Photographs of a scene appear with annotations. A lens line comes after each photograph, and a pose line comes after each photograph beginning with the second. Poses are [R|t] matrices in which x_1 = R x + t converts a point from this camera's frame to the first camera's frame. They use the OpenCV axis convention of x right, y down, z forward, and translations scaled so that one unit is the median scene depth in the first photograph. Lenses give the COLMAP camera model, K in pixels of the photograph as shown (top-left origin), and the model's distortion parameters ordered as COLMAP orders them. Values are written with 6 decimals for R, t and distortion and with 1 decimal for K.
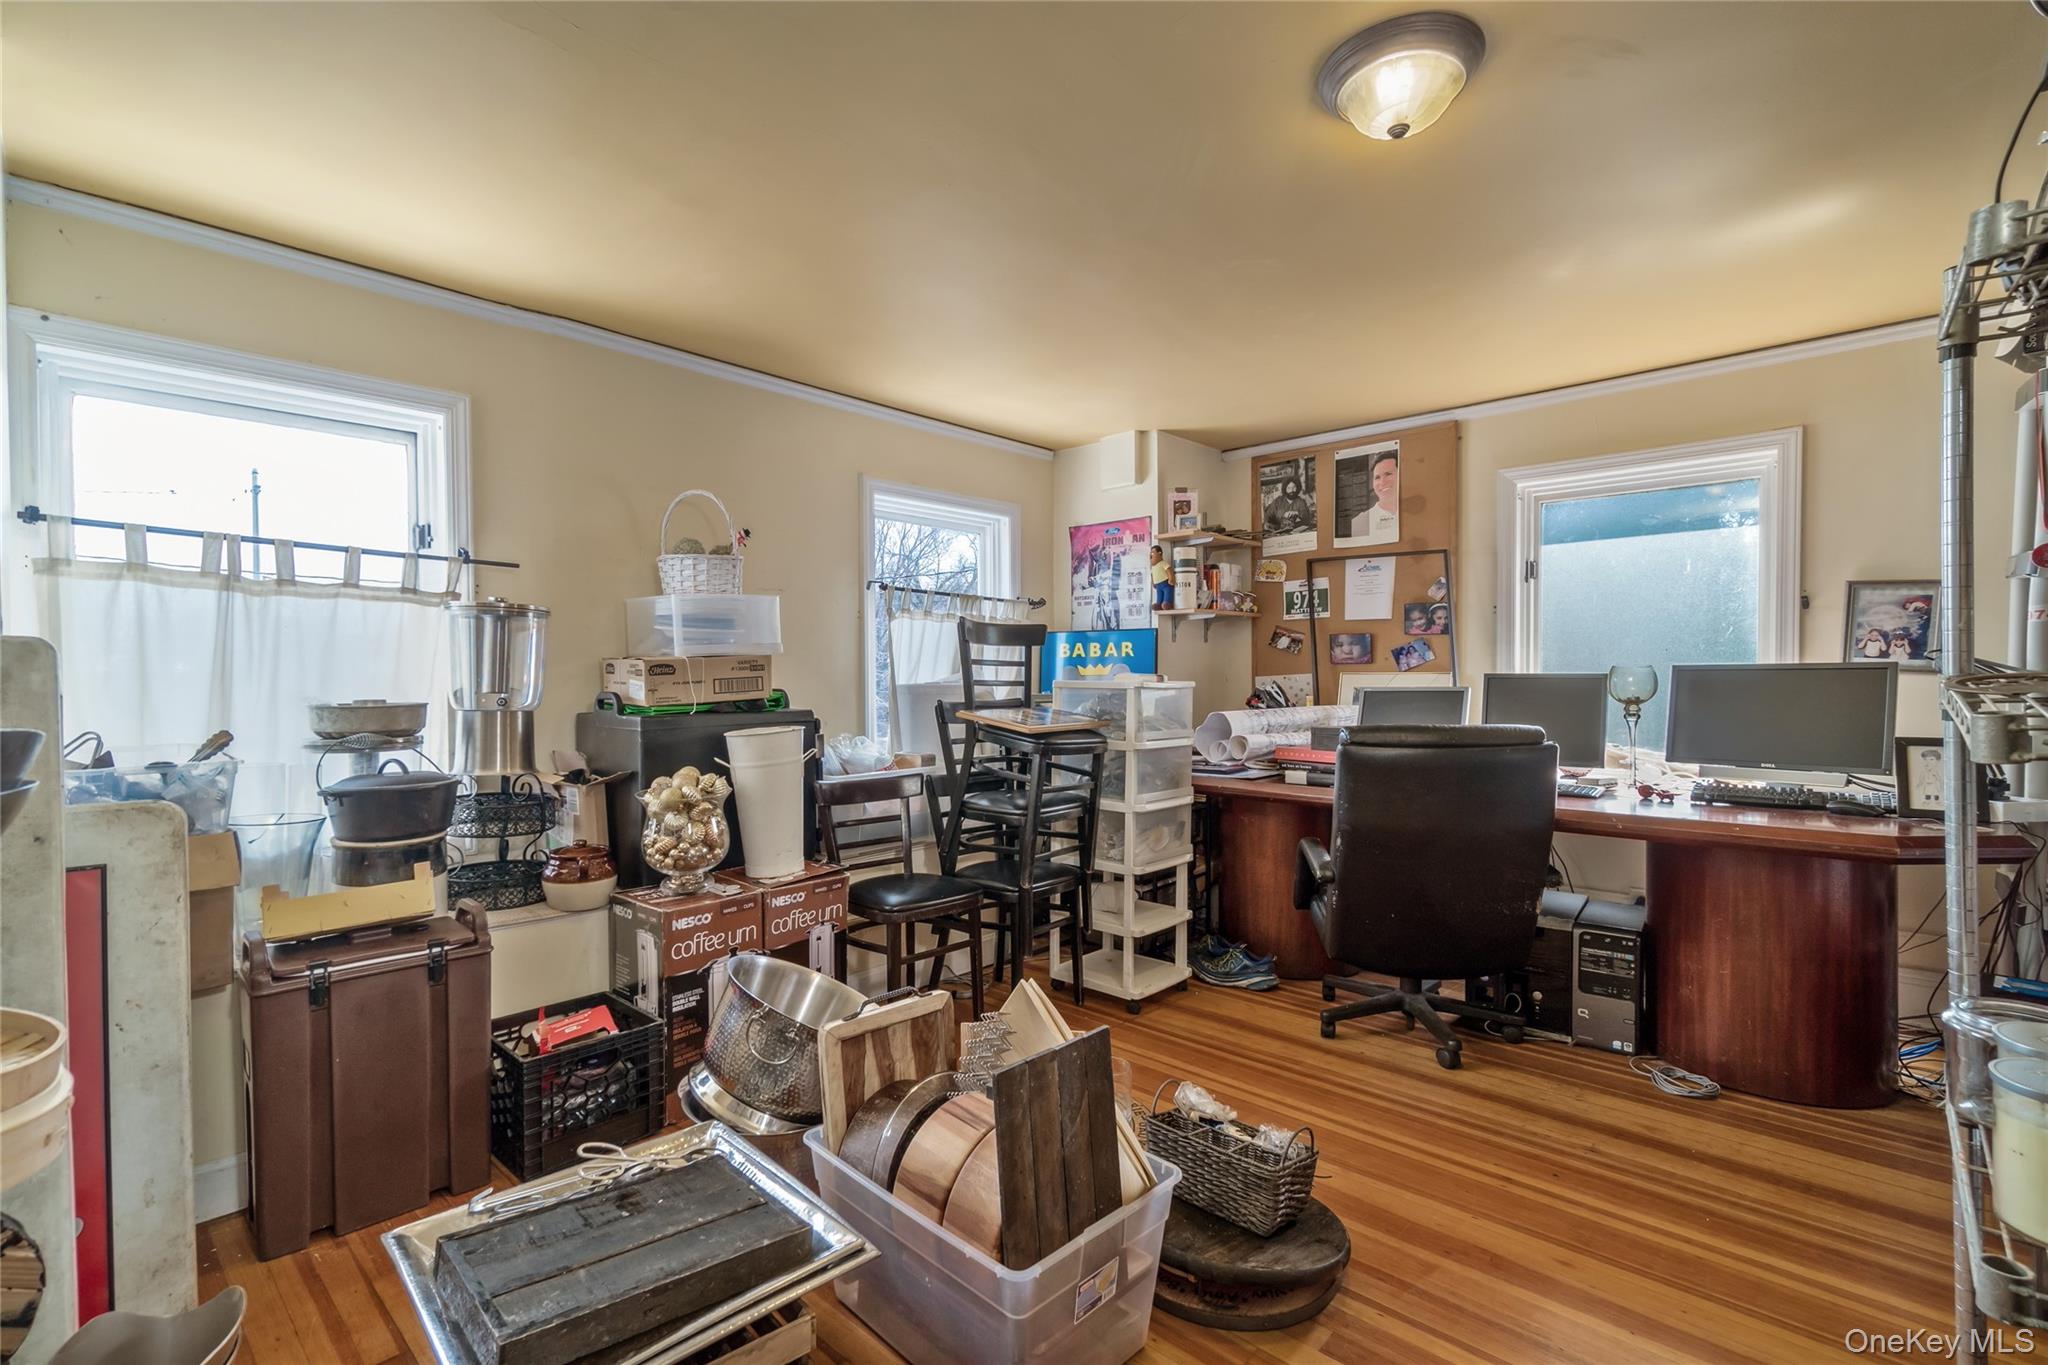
lens RADIAL K [[943.9, 0, 1011.1], [0, 943.9, 703.7], [0, 0, 1]] dist [0.004684, 0.000843]
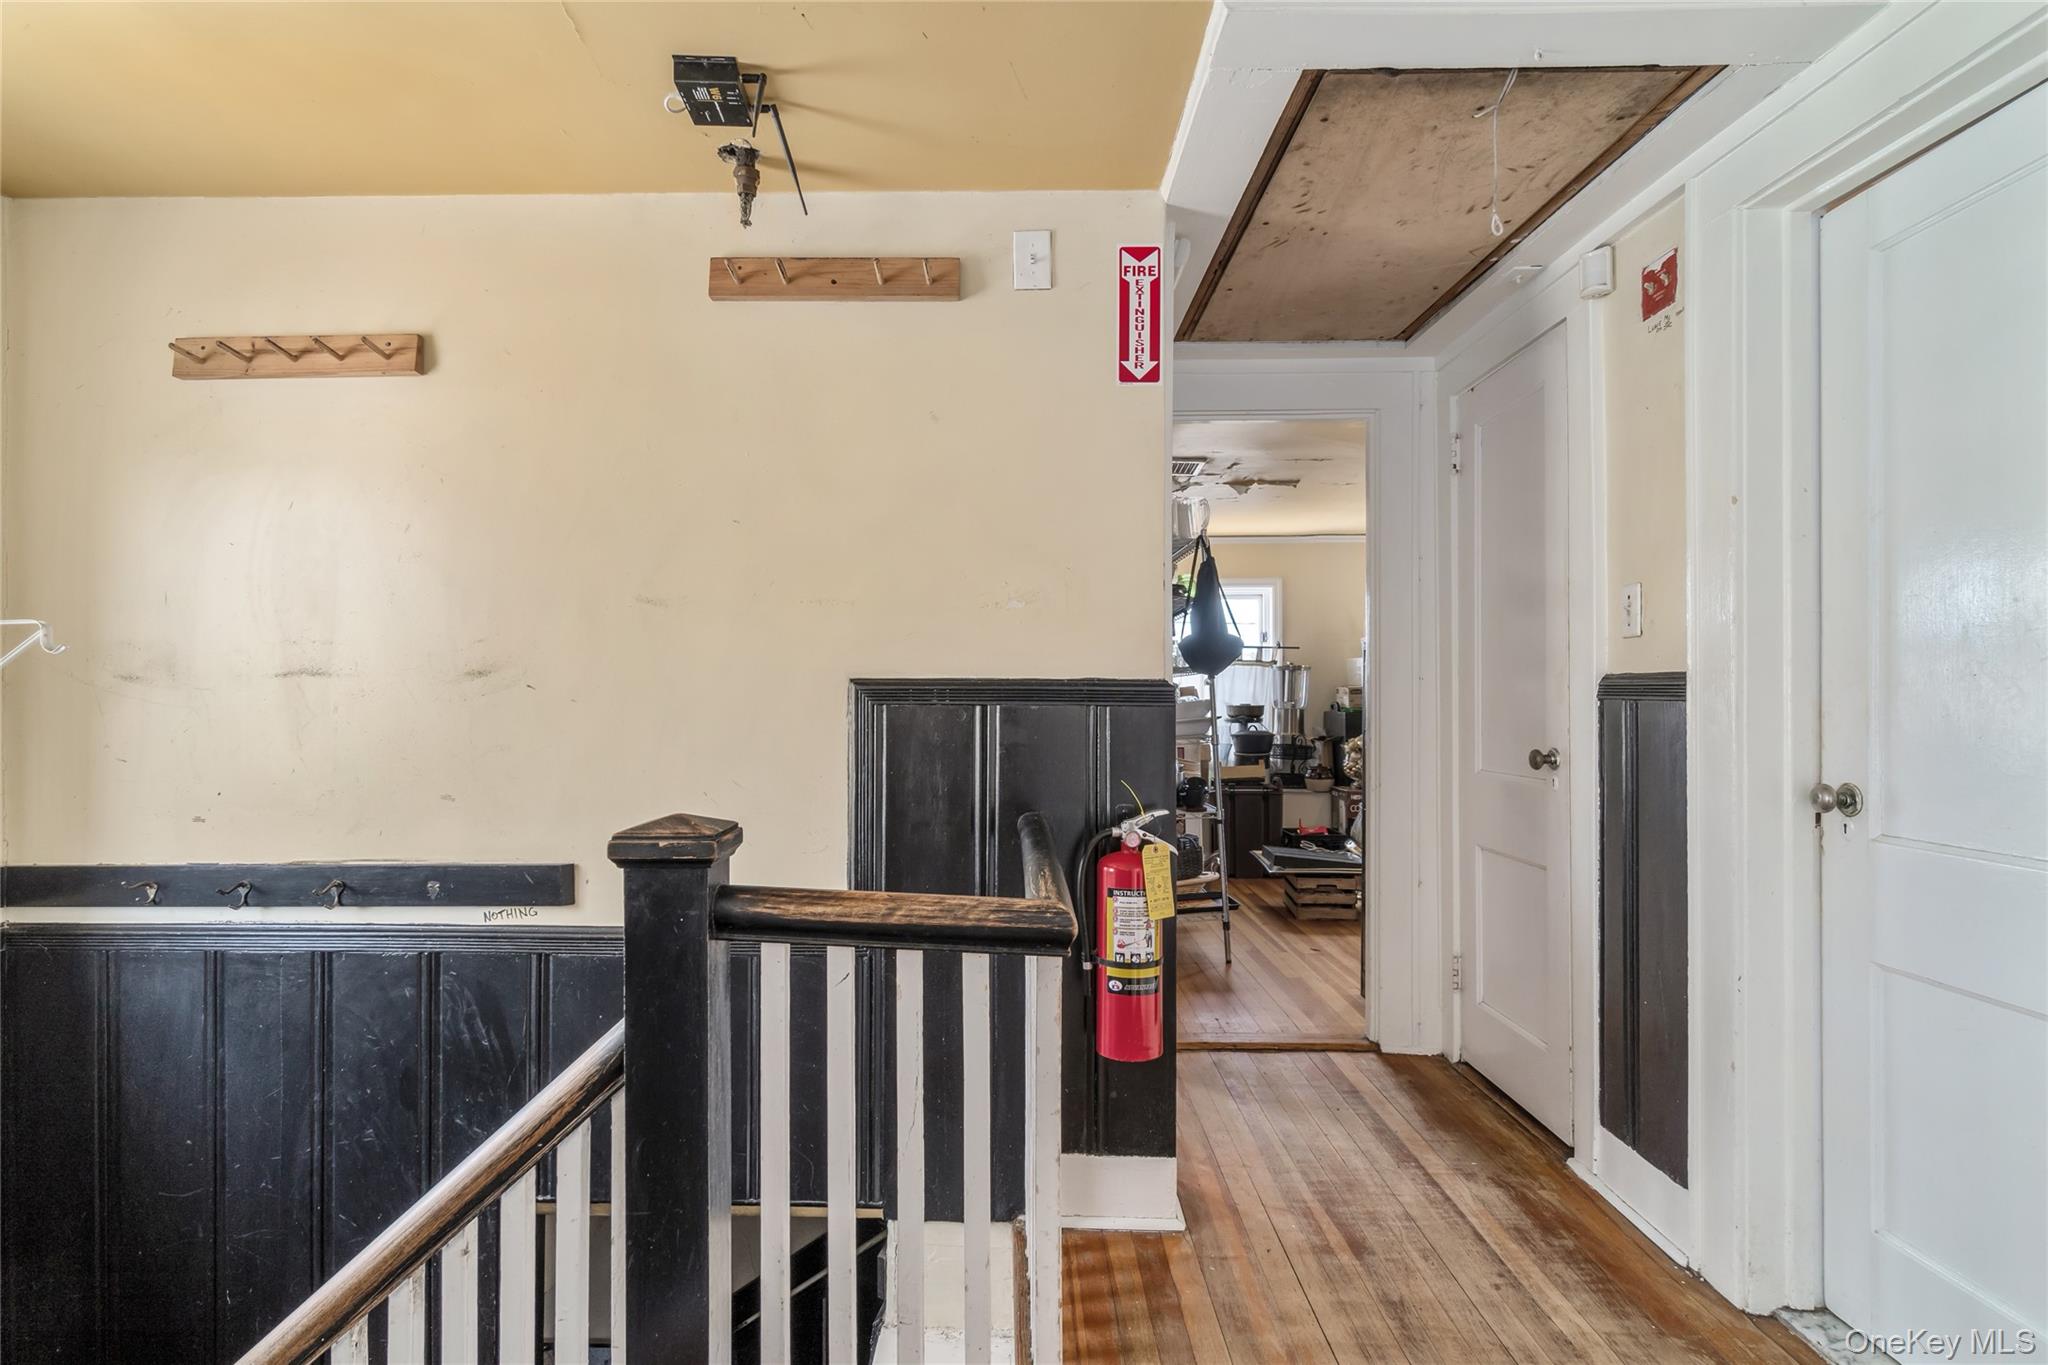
lens RADIAL K [[938.2, 0, 1016.6], [0, 938.2, 692.5], [0, 0, 1]] dist [0.000389, 0.000004]
pose [[0.686344, 0.001230, -0.727276, 0.744194], [-0.015521, 0.999796, -0.012957, 0.007357], [0.727112, 0.020181, 0.686223, -1.191167]]
